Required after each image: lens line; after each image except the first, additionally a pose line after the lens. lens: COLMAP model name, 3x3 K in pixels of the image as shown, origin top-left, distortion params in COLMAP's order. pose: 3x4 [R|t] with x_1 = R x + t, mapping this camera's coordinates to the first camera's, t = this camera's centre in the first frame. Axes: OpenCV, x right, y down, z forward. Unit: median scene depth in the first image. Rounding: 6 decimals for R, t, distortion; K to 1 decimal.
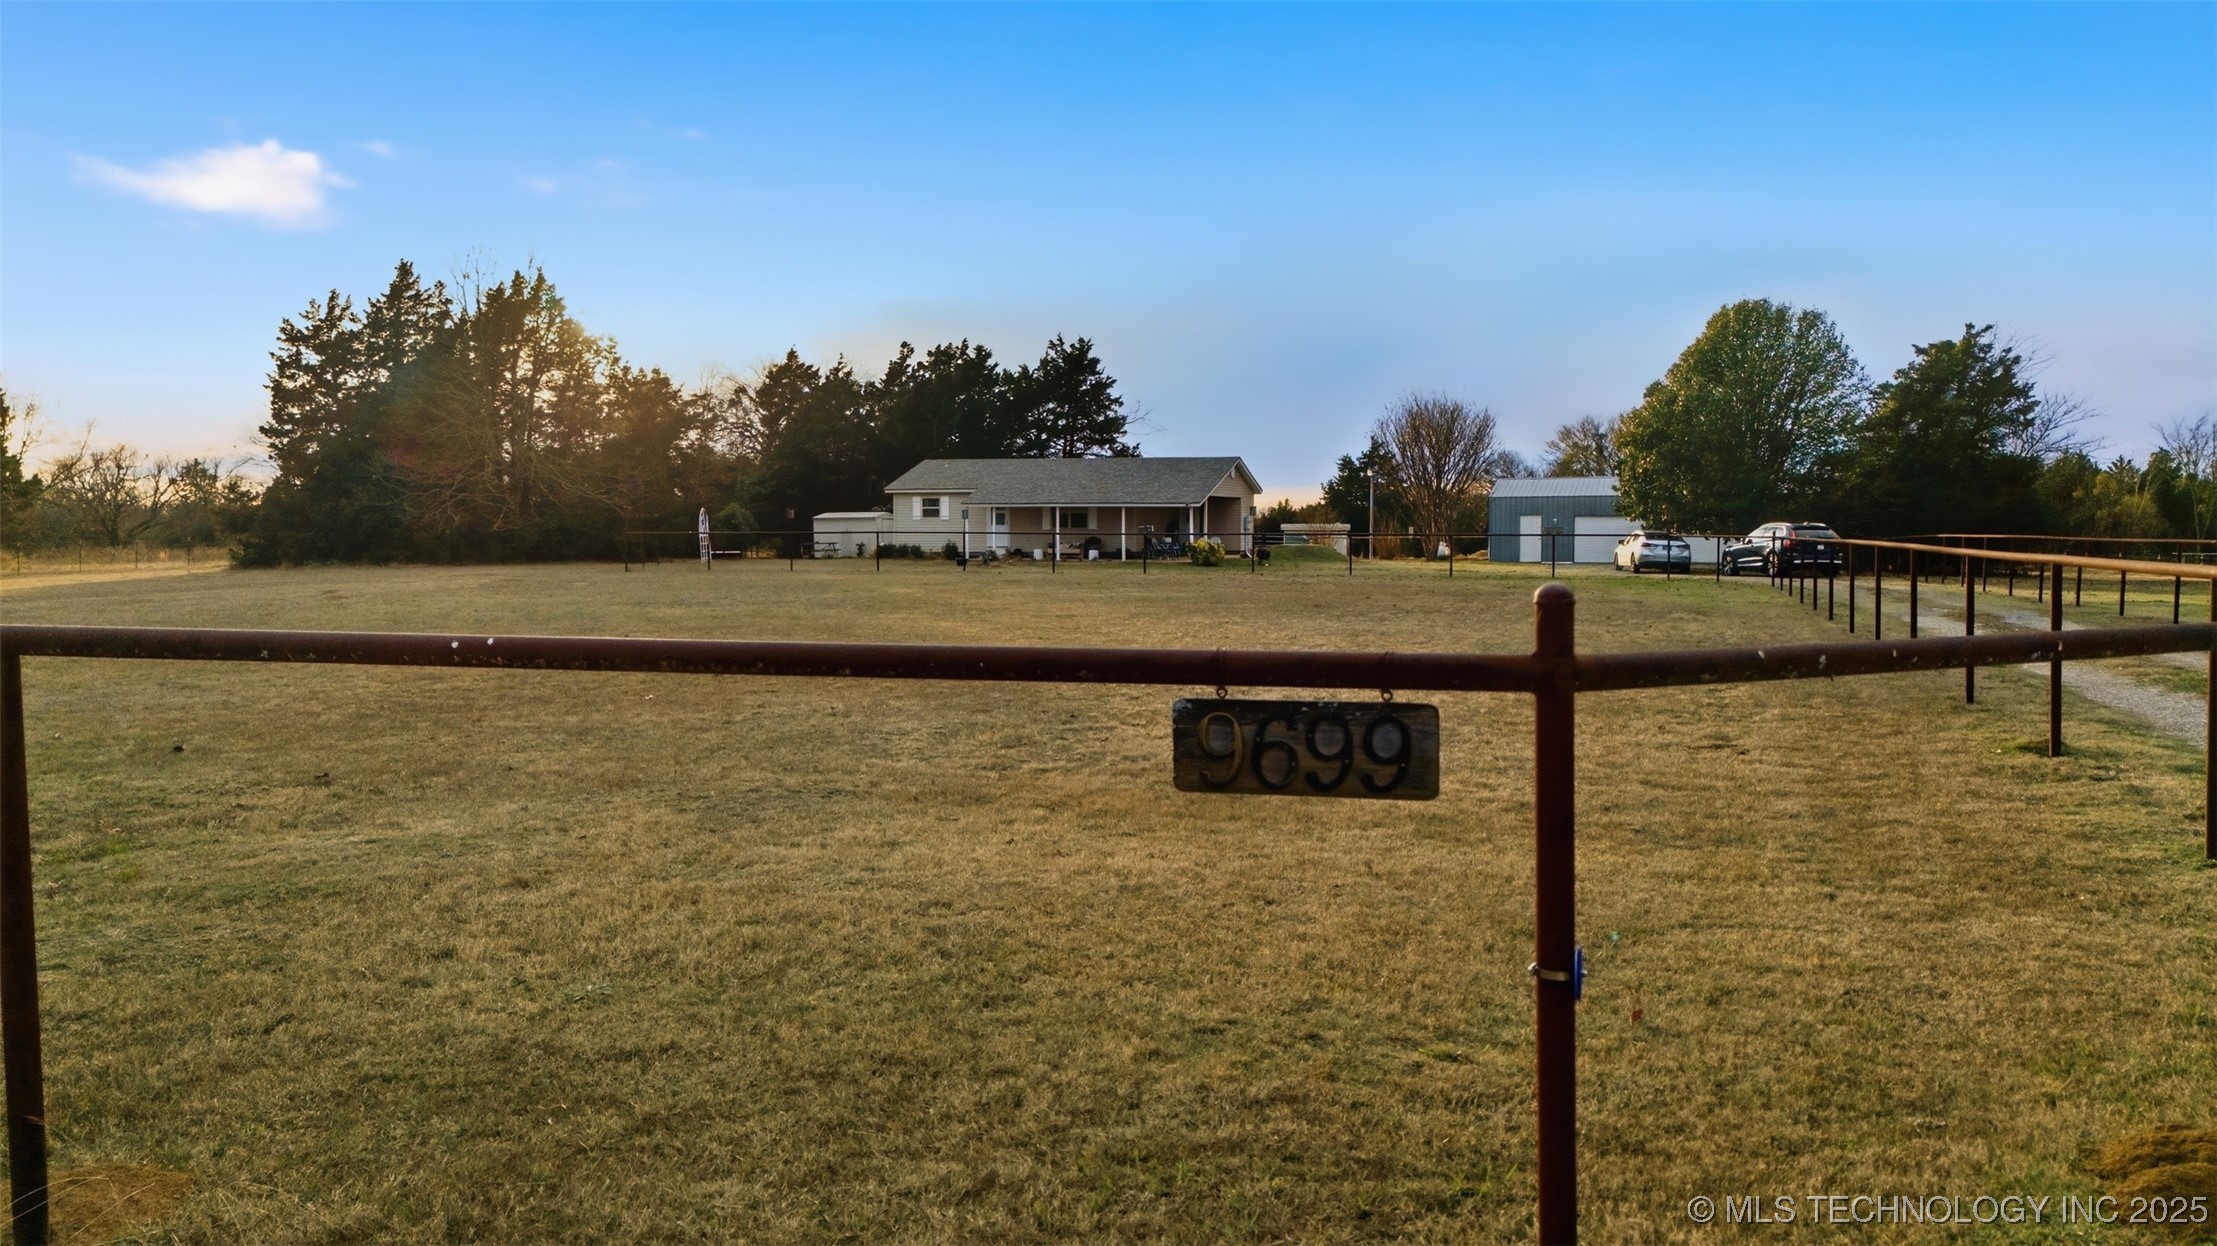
lens RADIAL K [[1598.5, 0, 1108.5], [0, 1598.5, 623.0], [0, 0, 1]] dist [0.058275, -0.044281]
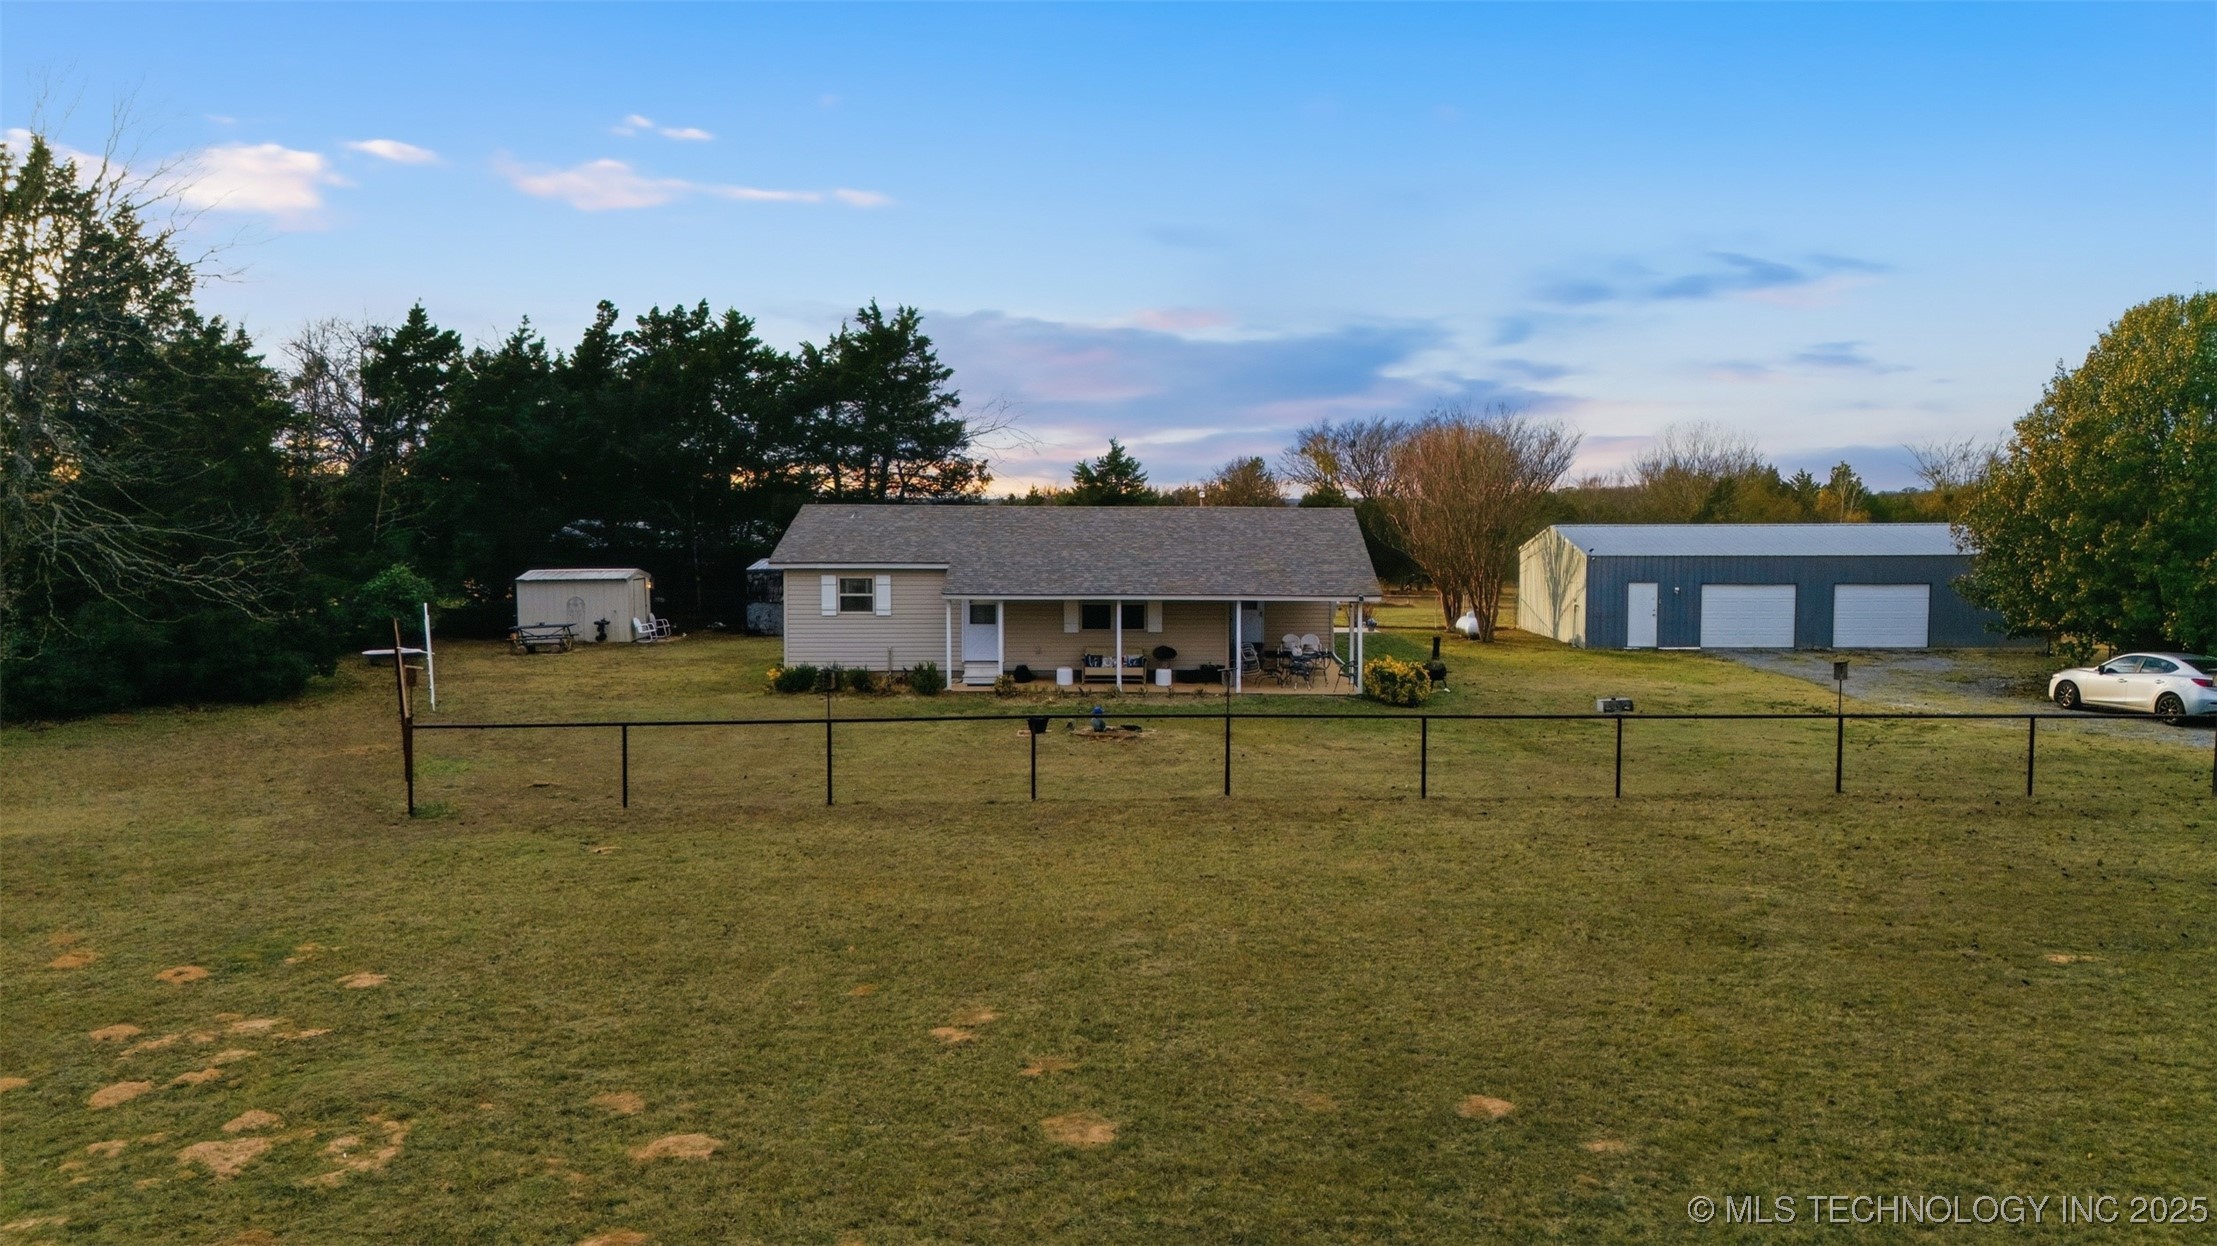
lens RADIAL K [[1644.6, 0, 1108.5], [0, 1644.6, 623.0], [0, 0, 1]] dist [0.049440, -0.051326]
pose [[0.952422, -0.019927, 0.304129, -0.185393], [0.017271, 0.999786, 0.011421, -0.060965], [-0.304291, -0.005625, 0.952562, 0.373368]]
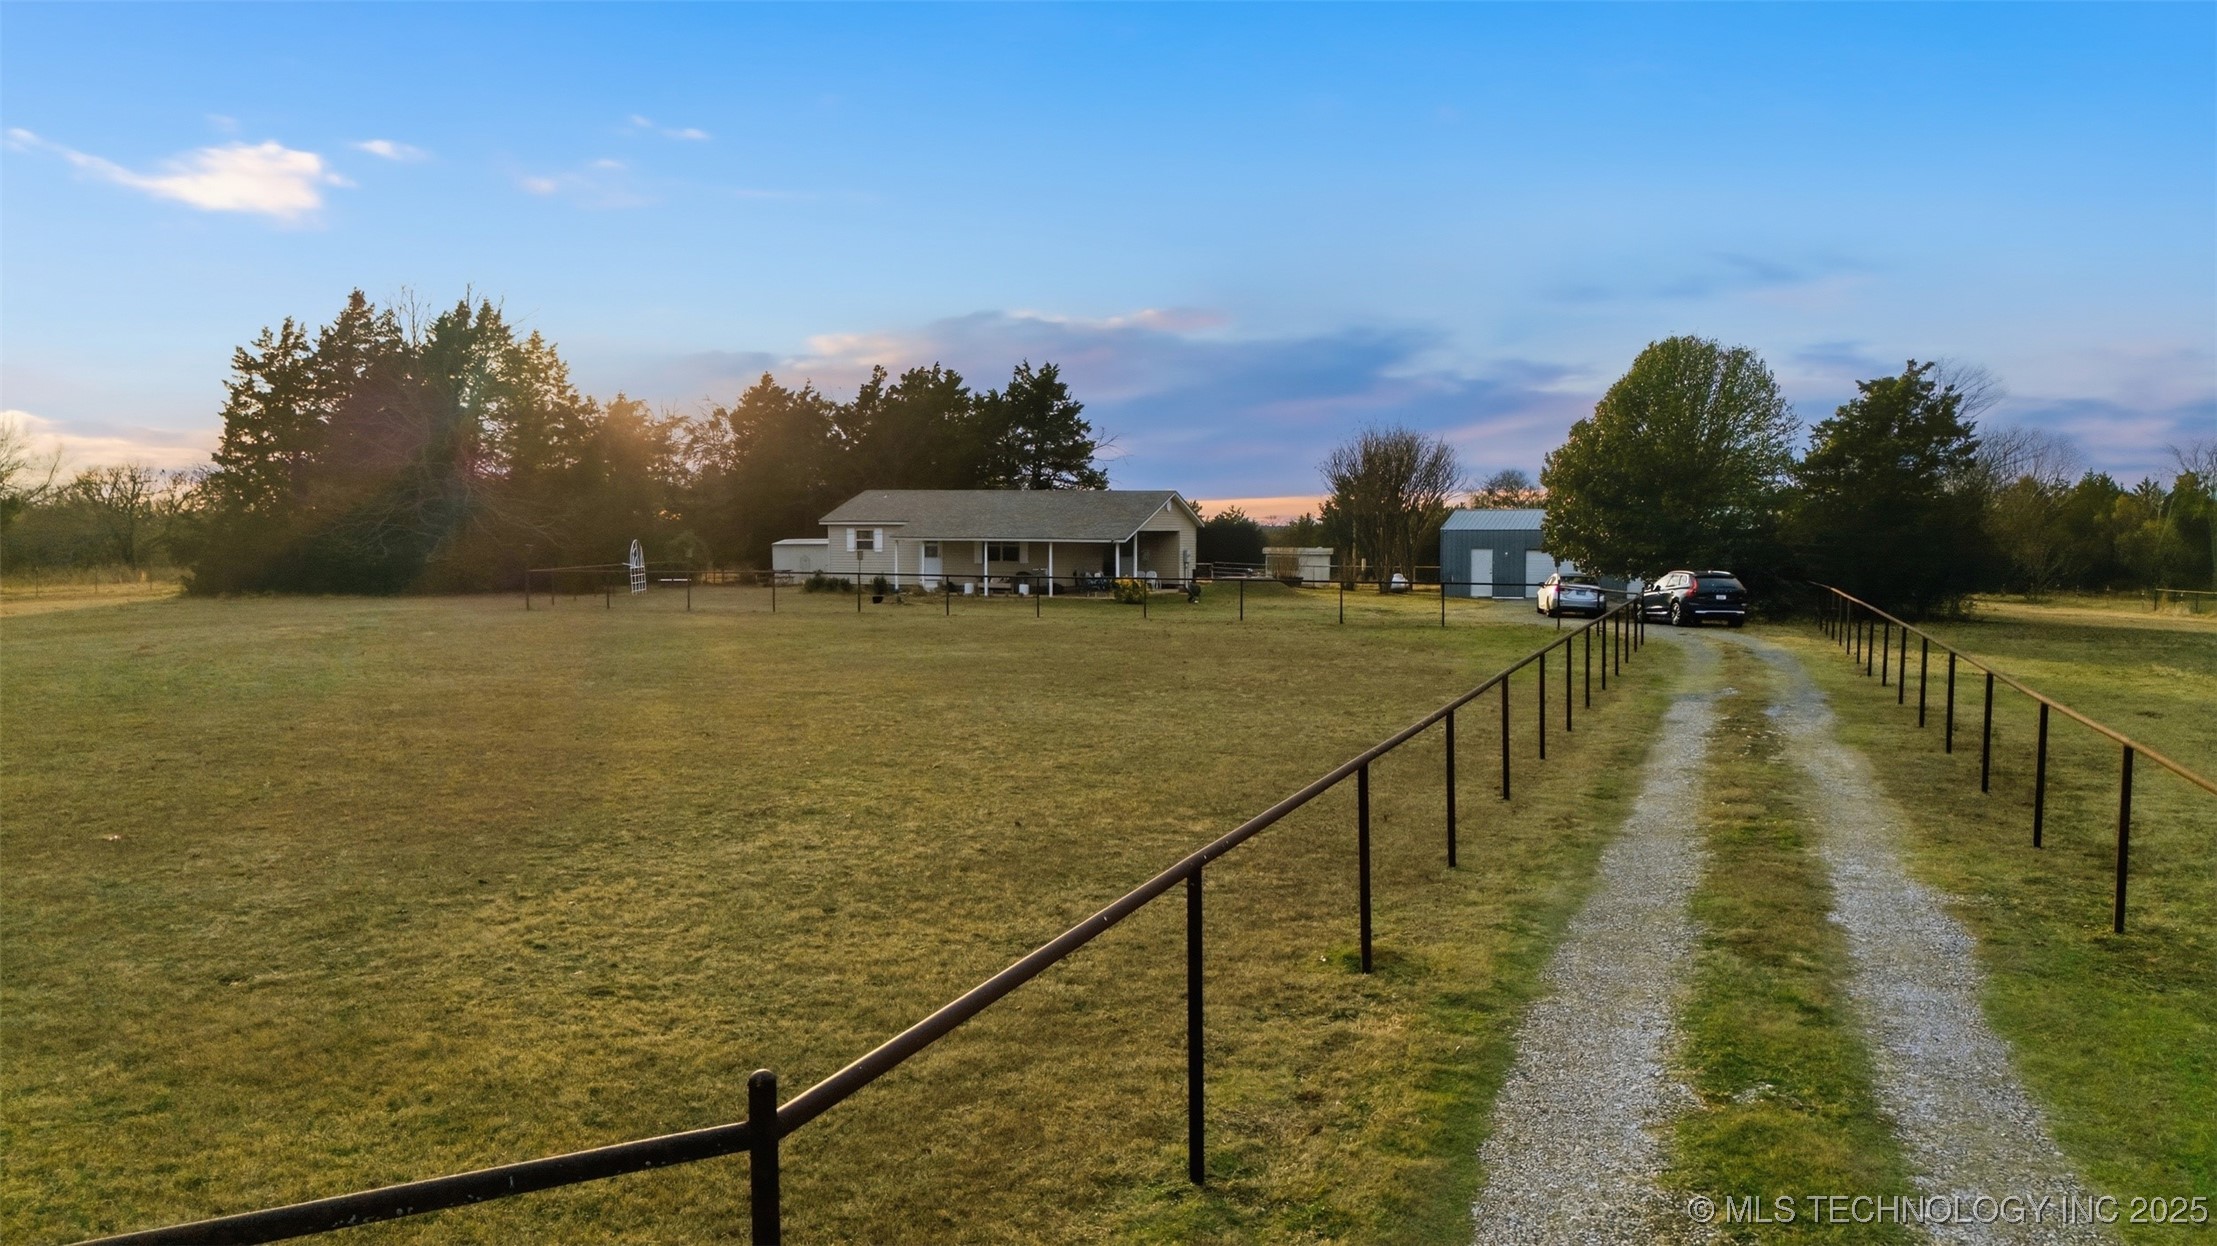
lens RADIAL K [[1598.5, 0, 1108.5], [0, 1598.5, 623.0], [0, 0, 1]] dist [0.058275, -0.044281]
pose [[0.999463, 0.006636, -0.032084, 0.065750], [-0.006771, 0.999969, -0.004094, -0.015914], [0.032055, 0.004309, 0.999477, 0.010978]]
